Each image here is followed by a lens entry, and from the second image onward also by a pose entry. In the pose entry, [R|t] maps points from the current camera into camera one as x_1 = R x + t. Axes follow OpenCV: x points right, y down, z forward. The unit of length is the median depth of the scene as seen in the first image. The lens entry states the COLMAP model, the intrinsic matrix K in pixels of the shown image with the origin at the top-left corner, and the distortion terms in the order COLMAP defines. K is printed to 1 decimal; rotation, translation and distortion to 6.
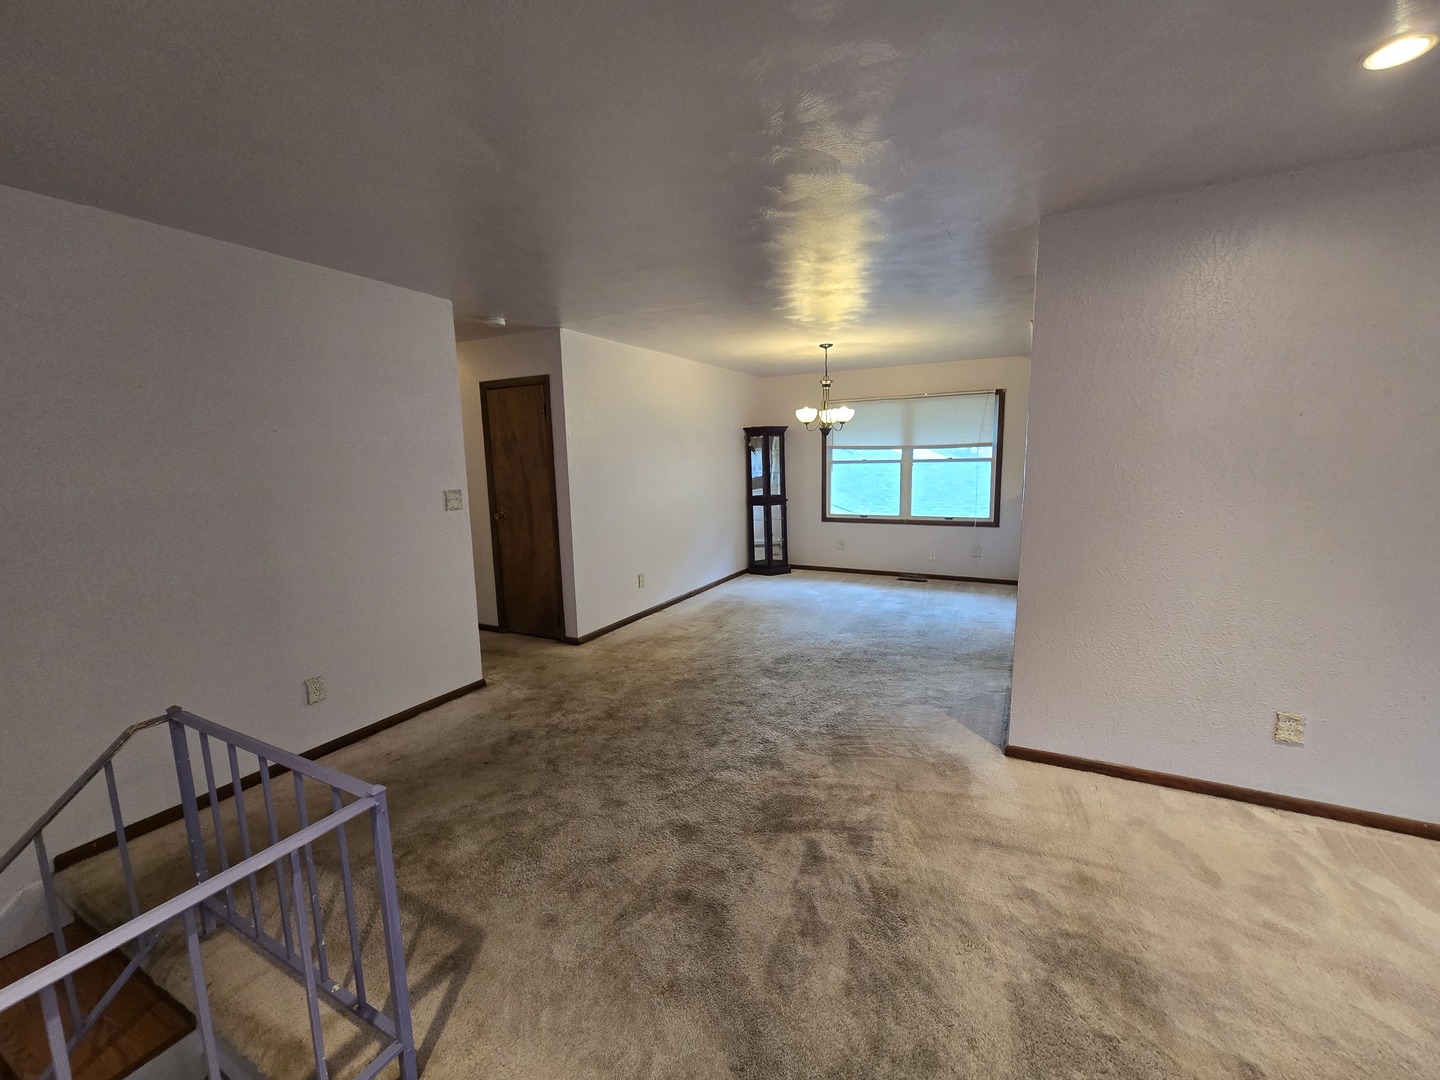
lens RADIAL K [[594.5, 0, 725.6], [0, 594.5, 542.3], [0, 0, 1]] dist [-0.000402, 0.000032]
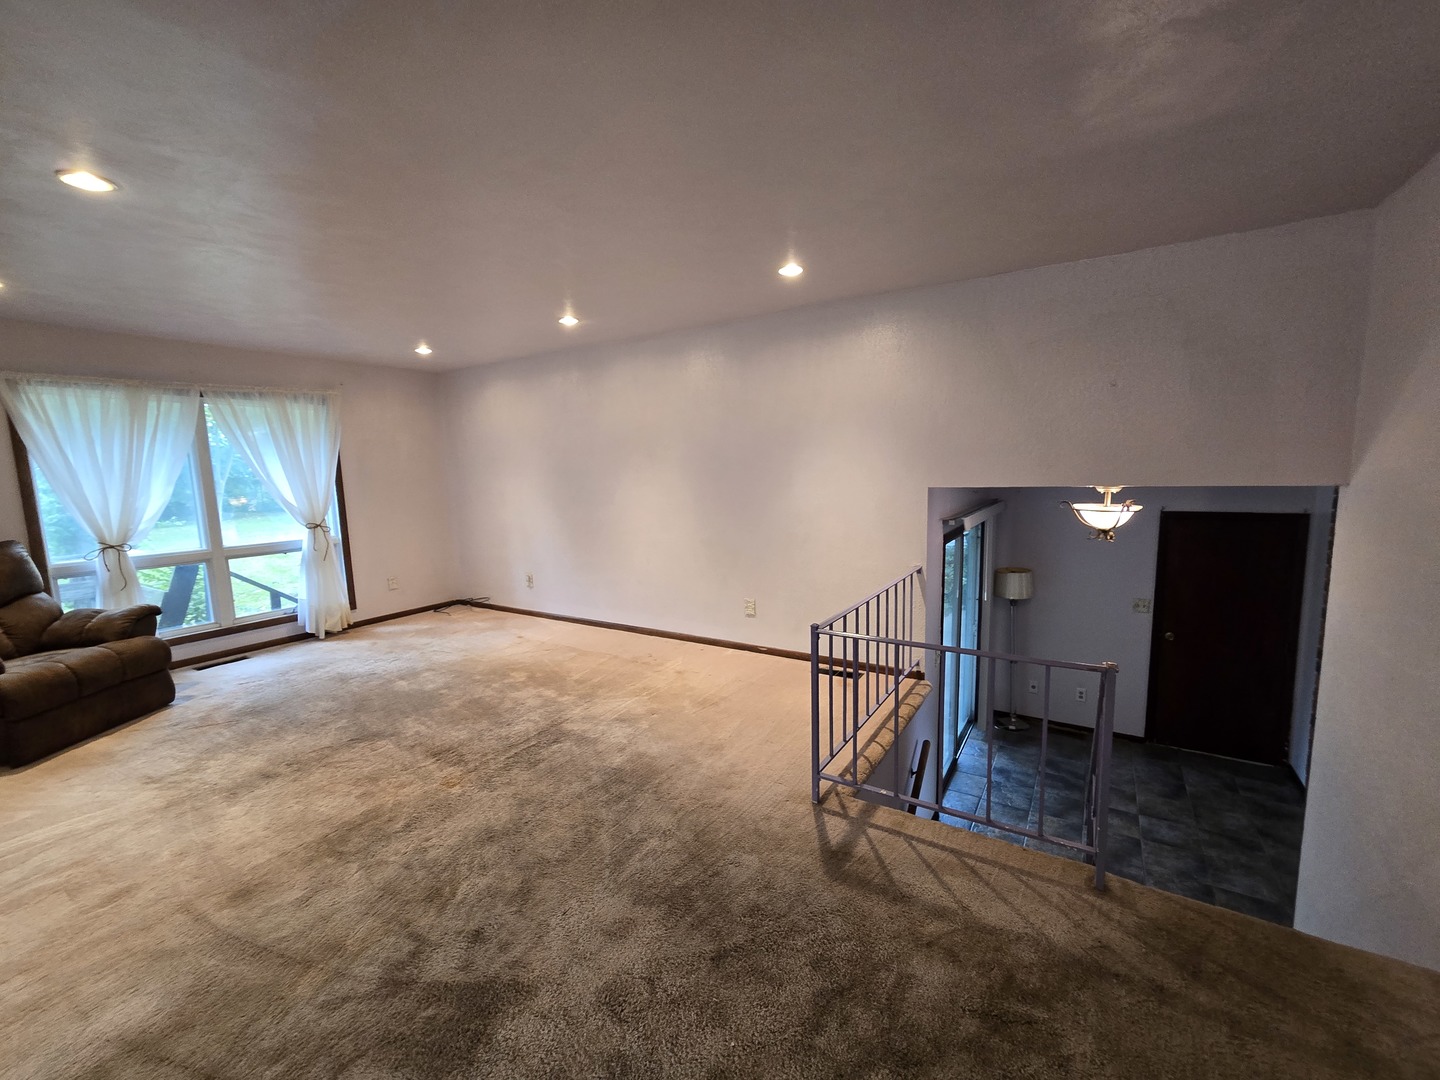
lens RADIAL K [[594.5, 0, 725.6], [0, 594.5, 542.3], [0, 0, 1]] dist [-0.000402, 0.000032]
pose [[-0.995541, 0.038357, 0.086184, -0.120129], [0.059923, 0.962738, 0.263714, -0.081755], [-0.072857, 0.267702, -0.960743, 0.676106]]
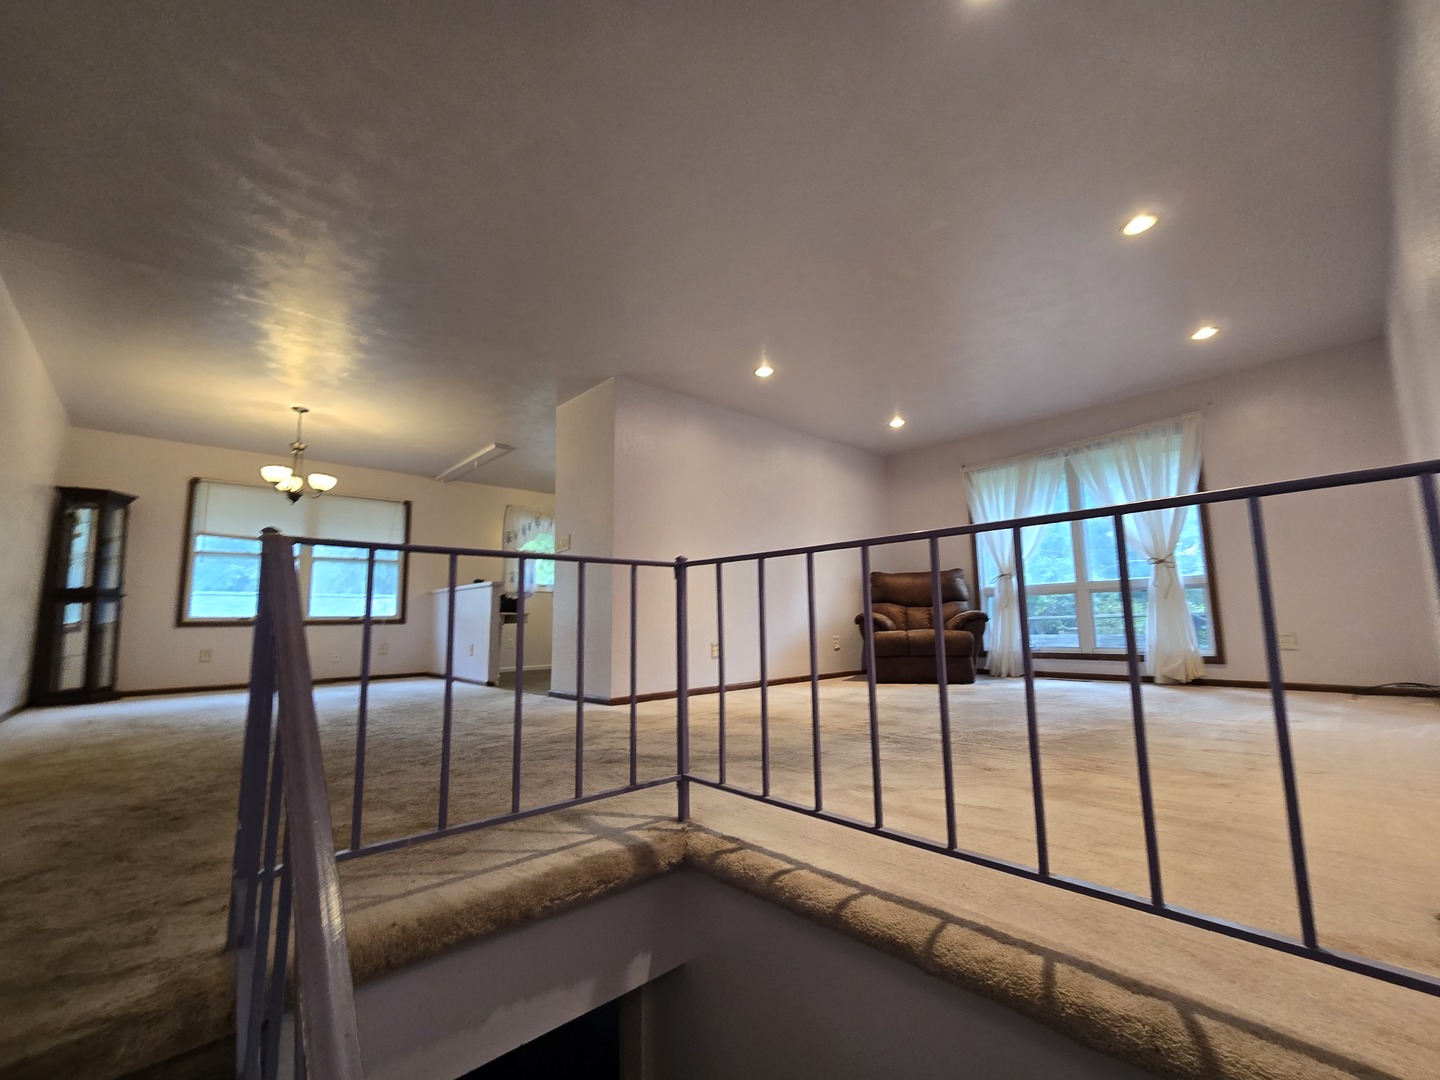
lens RADIAL K [[609.9, 0, 716.7], [0, 609.9, 539.9], [0, 0, 1]] dist [-0.001659, -0.000206]
pose [[0.351201, 0.150863, 0.924066, -0.463337], [0.143563, 0.966587, -0.212368, 0.170908], [-0.925228, 0.207245, 0.317808, 0.121025]]
